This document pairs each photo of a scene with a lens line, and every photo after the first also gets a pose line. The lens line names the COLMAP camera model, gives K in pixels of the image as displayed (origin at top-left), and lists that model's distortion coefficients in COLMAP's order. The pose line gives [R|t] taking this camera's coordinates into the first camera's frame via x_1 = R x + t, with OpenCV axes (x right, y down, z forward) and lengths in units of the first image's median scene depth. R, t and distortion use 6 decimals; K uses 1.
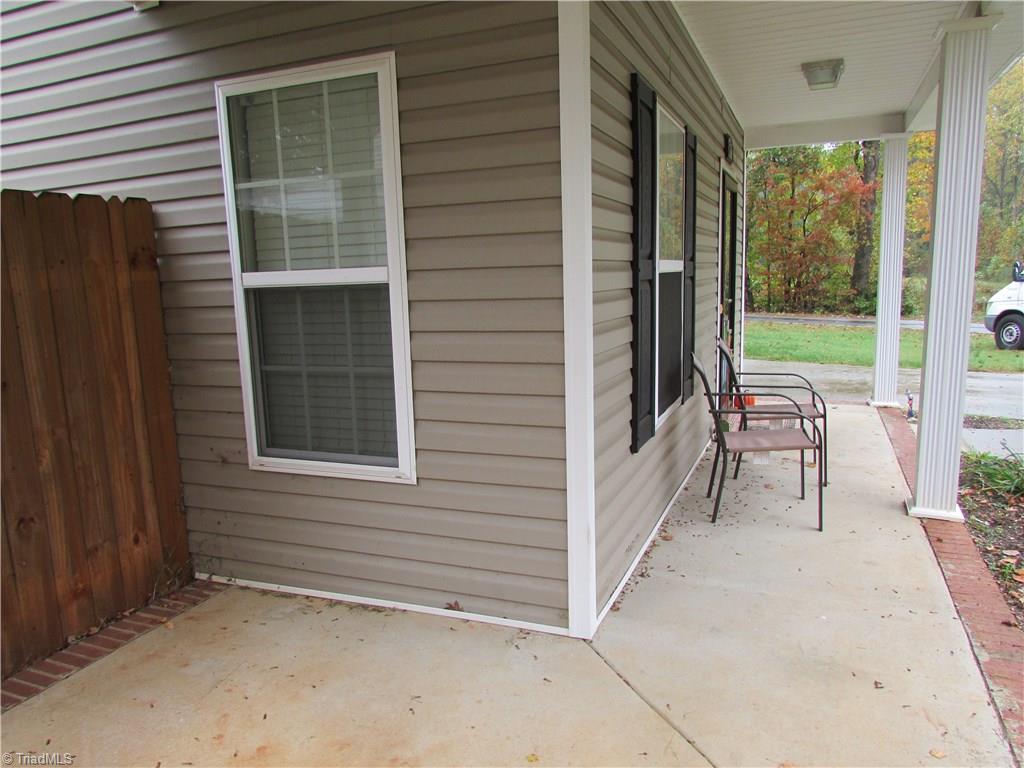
lens RADIAL K [[734.2, 0, 515.9], [0, 734.2, 389.6], [0, 0, 1]] dist [-0.032588, 0.020580]
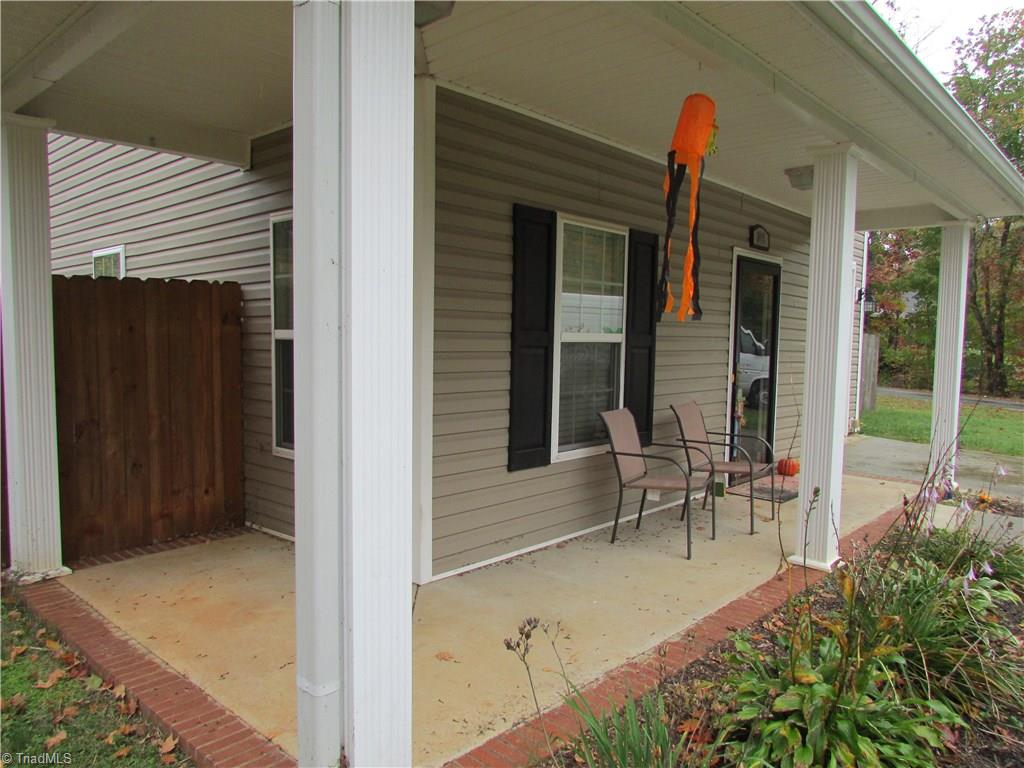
lens RADIAL K [[734.2, 0, 521.6], [0, 734.2, 391.2], [0, 0, 1]] dist [-0.032588, 0.020580]
pose [[0.939765, 0.065955, -0.335398, 0.631557], [-0.094153, 0.993198, -0.068501, 0.031082], [0.328599, 0.095954, 0.939583, -0.291712]]
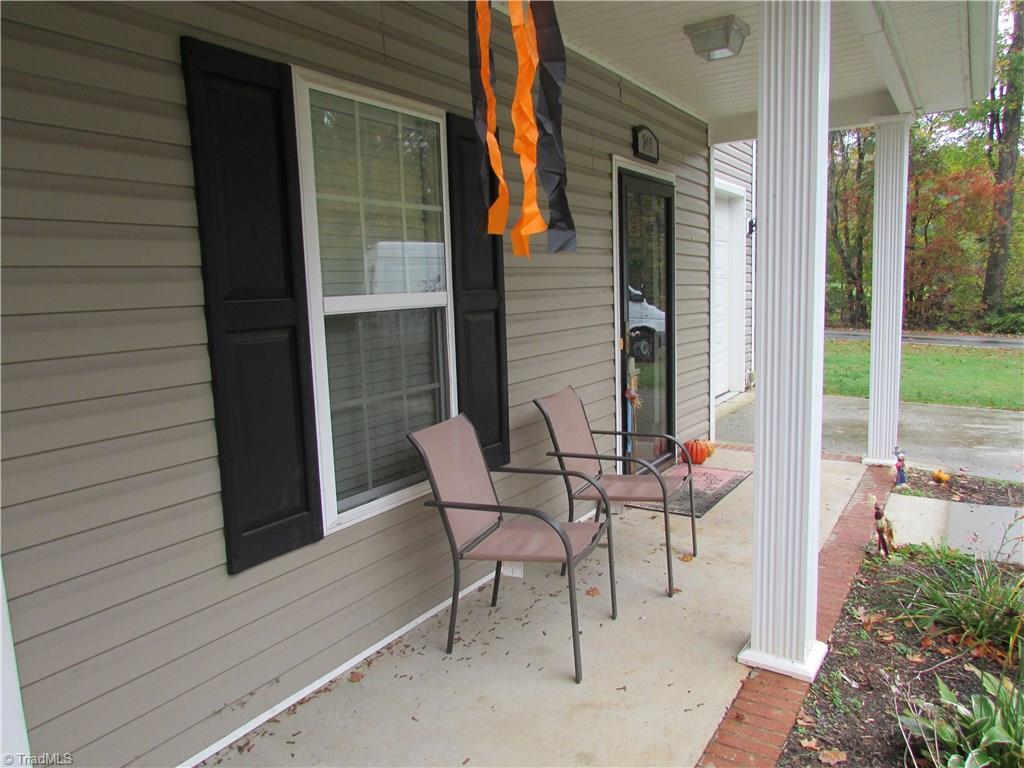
lens RADIAL K [[734.2, 0, 528.7], [0, 734.2, 392.7], [0, 0, 1]] dist [-0.032588, 0.020580]
pose [[0.986360, 0.014424, -0.163970, 0.557124], [-0.016561, 0.999795, -0.011676, -0.083483], [0.163768, 0.014233, 0.986396, 0.354115]]
